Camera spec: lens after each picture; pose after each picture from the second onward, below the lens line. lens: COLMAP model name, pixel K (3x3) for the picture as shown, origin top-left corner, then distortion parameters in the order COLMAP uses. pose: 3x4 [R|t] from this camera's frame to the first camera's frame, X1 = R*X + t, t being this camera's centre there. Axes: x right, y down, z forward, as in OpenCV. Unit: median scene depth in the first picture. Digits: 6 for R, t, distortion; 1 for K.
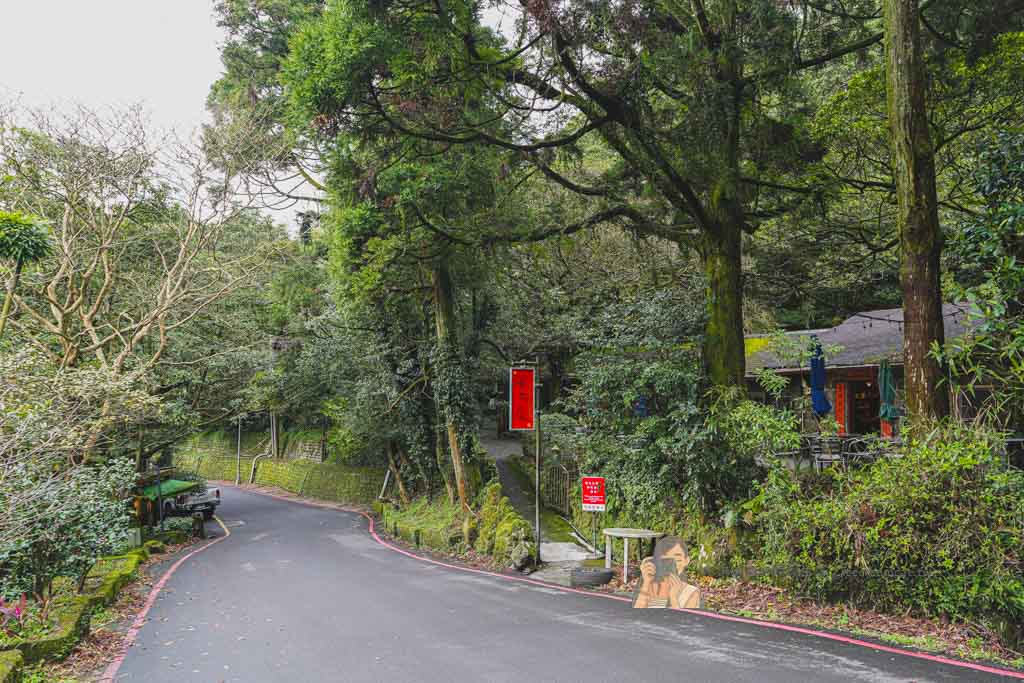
lens RADIAL K [[794.2, 0, 512.0], [0, 794.2, 341.5], [0, 0, 1]] dist [0.004068, 0.001948]
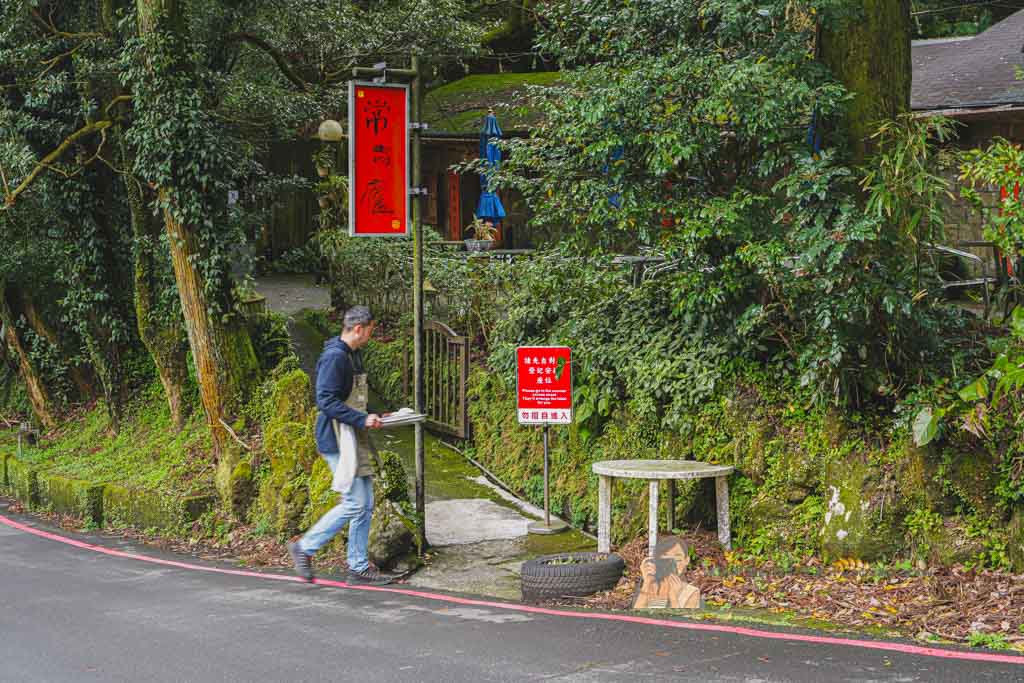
lens RADIAL K [[1432.3, 0, 512.0], [0, 1432.3, 341.5], [0, 0, 1]] dist [0.005770, 0.011109]
pose [[0.969010, -0.022411, 0.246004, -0.103778], [-0.012354, 0.990233, 0.138872, 0.061190], [-0.246714, -0.137608, 0.959269, 0.265377]]
